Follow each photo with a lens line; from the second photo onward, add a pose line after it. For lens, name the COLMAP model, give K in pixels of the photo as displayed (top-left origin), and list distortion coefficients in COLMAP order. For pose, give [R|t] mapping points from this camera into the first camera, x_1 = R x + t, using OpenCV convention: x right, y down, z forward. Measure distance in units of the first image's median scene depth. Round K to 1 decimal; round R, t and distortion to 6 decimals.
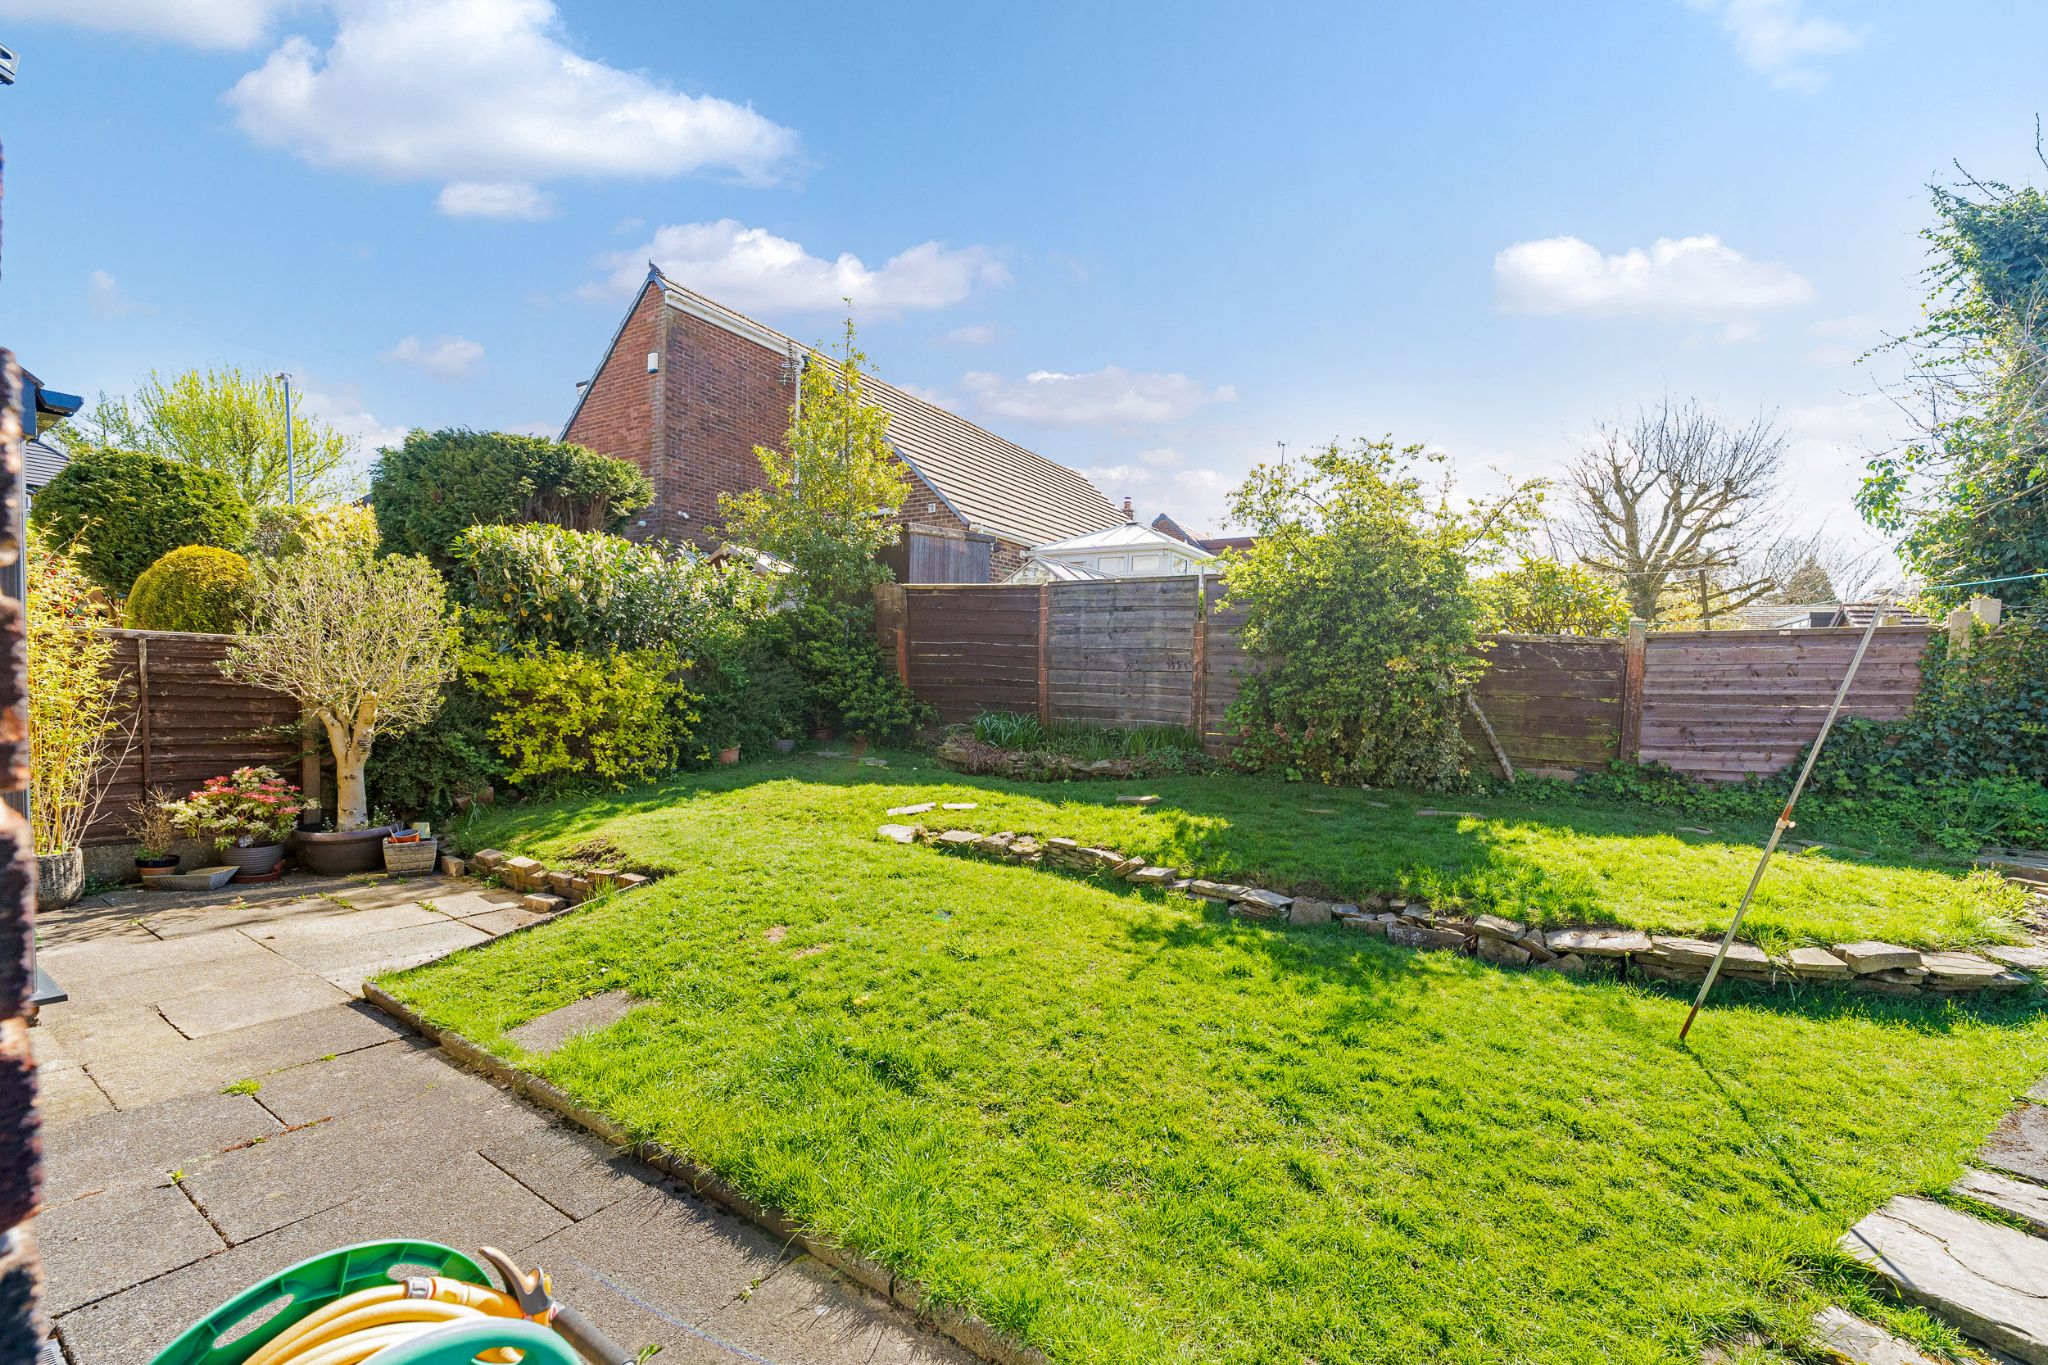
lens RADIAL K [[869.4, 0, 1025.9], [0, 869.4, 733.4], [0, 0, 1]] dist [-0.000743, 0.000064]
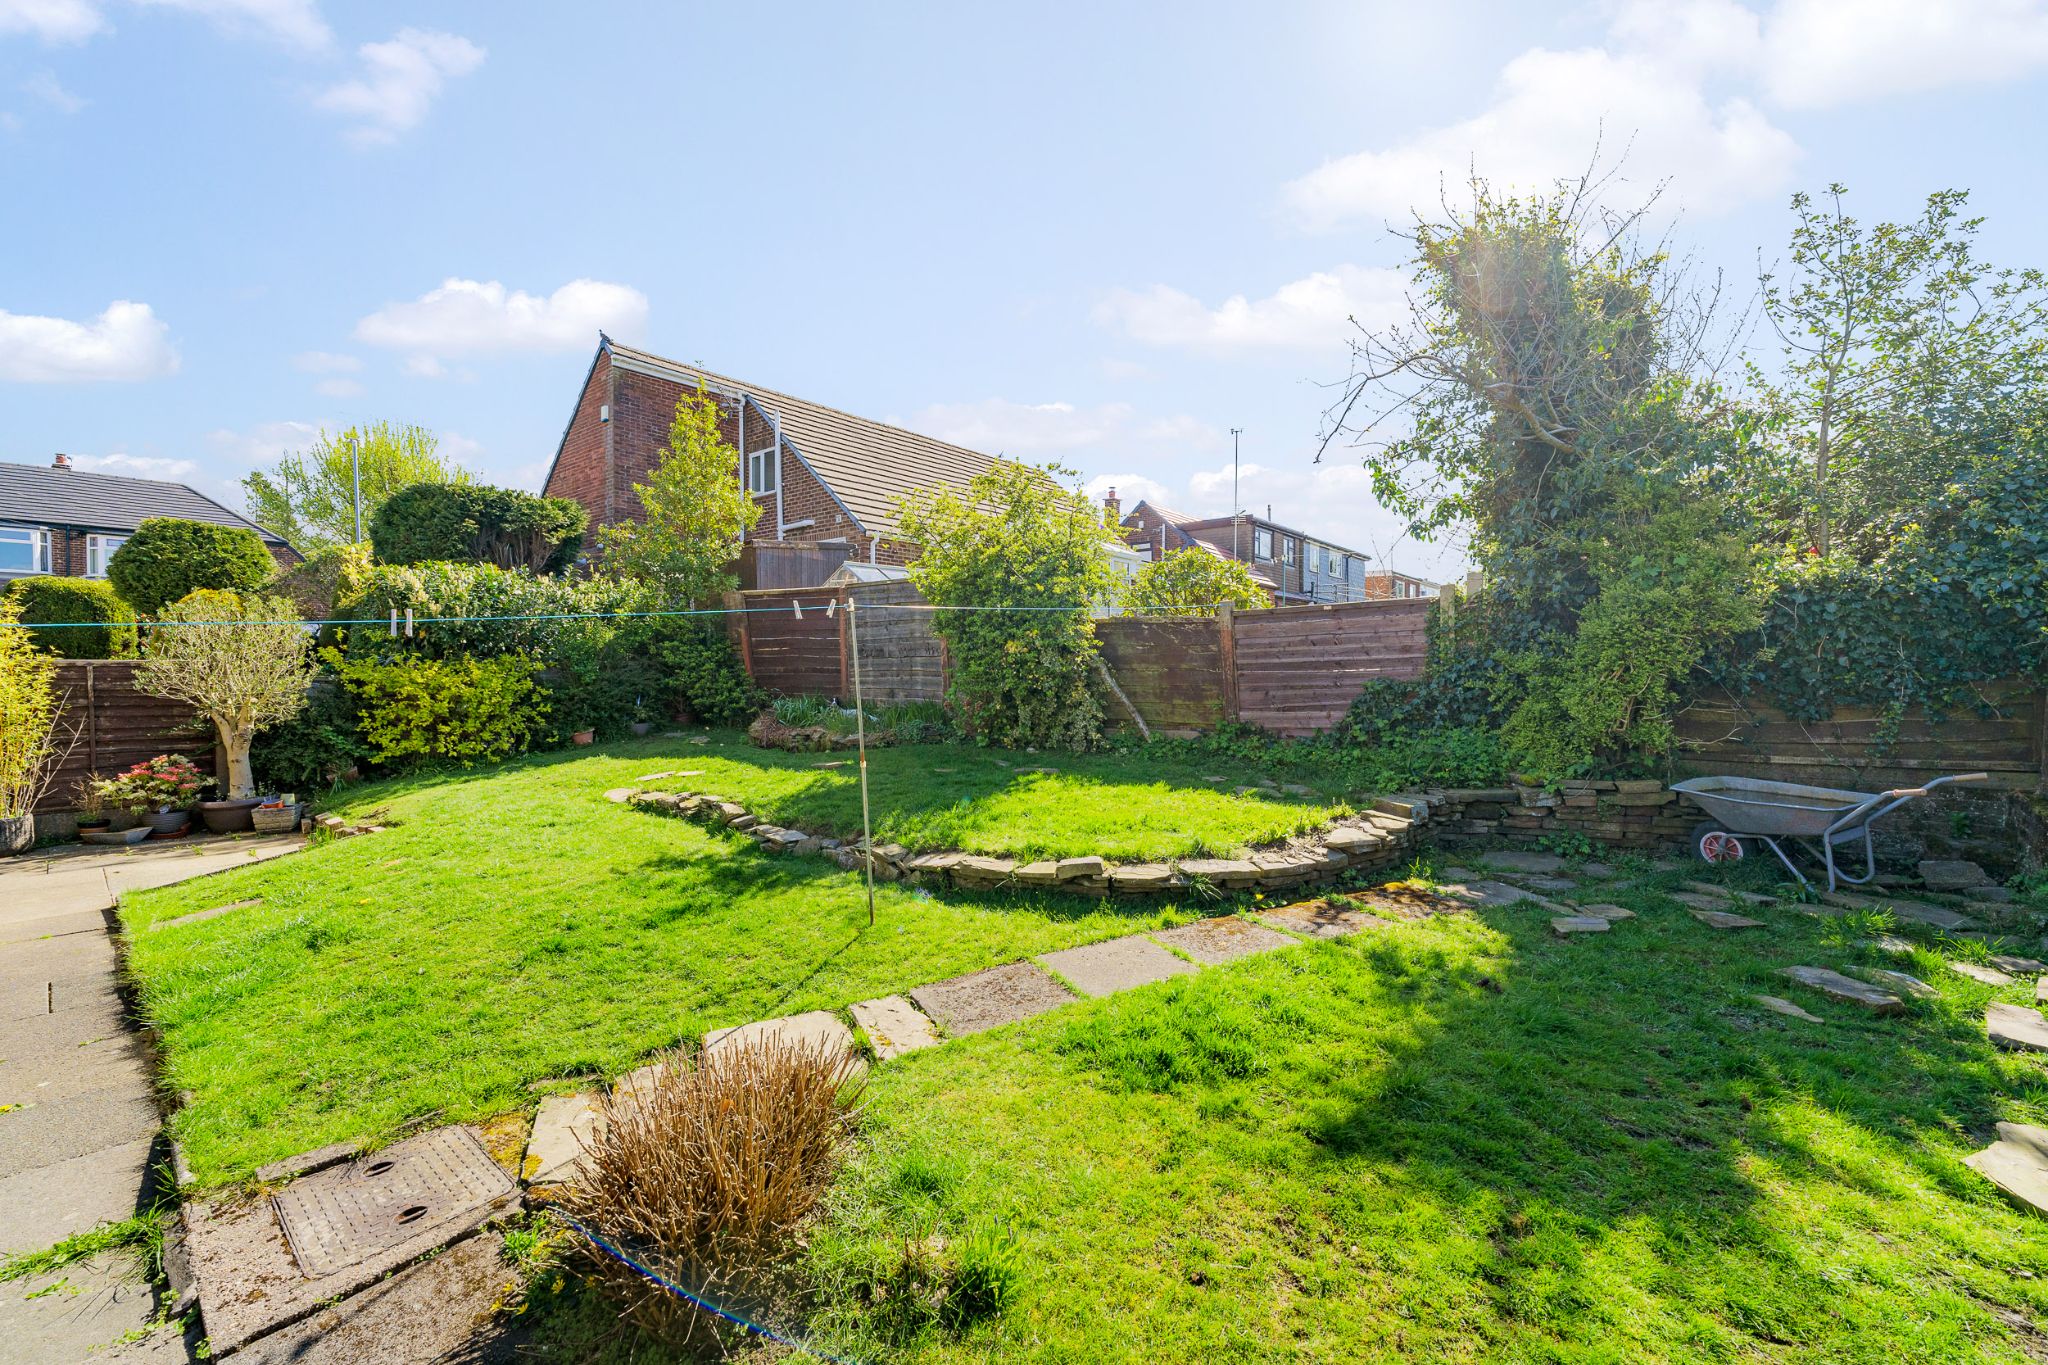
lens RADIAL K [[842.7, 0, 1023.6], [0, 842.7, 673.4], [0, 0, 1]] dist [-0.000862, -0.000207]
pose [[0.992375, -0.035754, -0.117955, 0.565676], [0.030450, 0.998456, -0.046465, 0.011474], [0.119435, 0.042519, 0.991931, -0.155045]]
